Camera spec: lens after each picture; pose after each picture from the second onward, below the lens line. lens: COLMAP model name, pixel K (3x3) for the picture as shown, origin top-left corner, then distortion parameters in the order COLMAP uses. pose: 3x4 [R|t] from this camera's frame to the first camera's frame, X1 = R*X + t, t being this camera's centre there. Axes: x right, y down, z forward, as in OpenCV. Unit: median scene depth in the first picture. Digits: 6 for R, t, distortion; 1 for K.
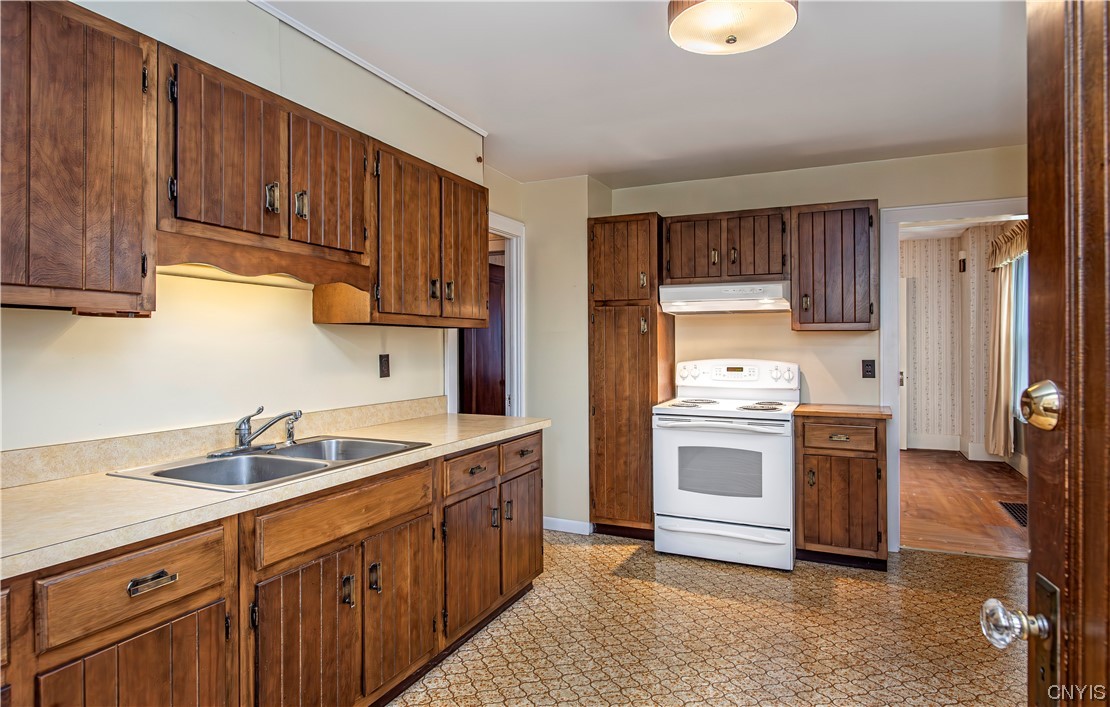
lens RADIAL K [[629.4, 0, 559.6], [0, 629.4, 346.1], [0, 0, 1]] dist [-0.011429, 0.002016]
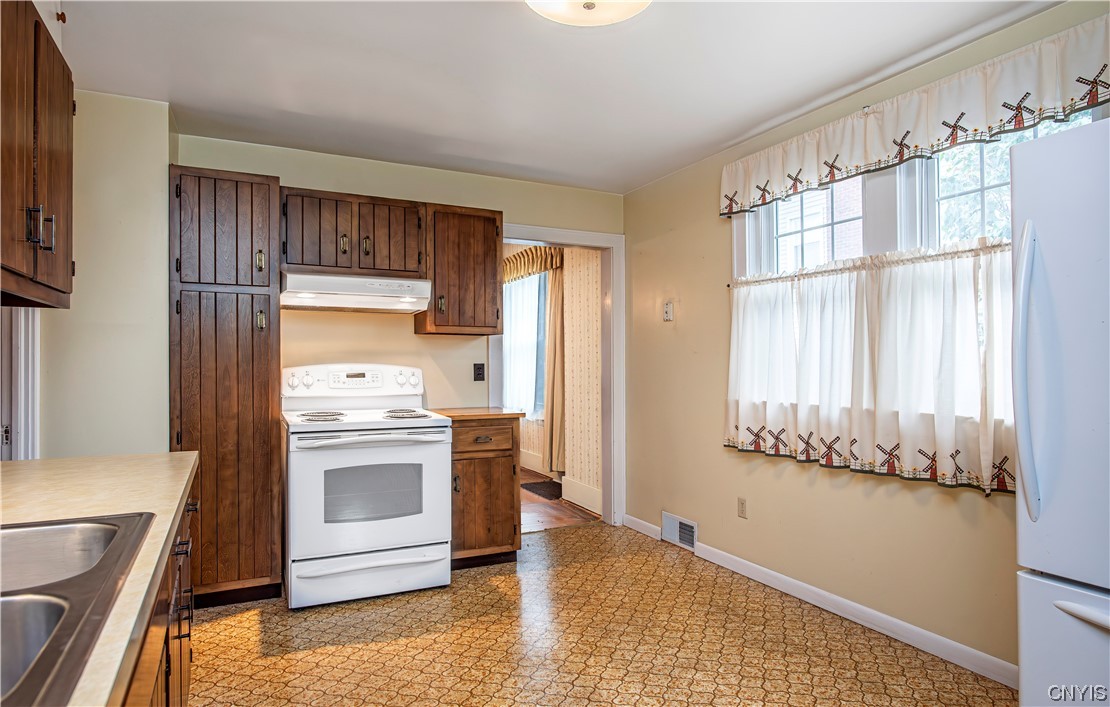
lens RADIAL K [[629.4, 0, 559.5], [0, 629.4, 347.9], [0, 0, 1]] dist [-0.011429, 0.002016]
pose [[0.623897, 0.016527, 0.781332, -0.254947], [-0.003656, 0.999827, -0.018230, 0.015230], [-0.781498, 0.008517, 0.623849, 0.253156]]
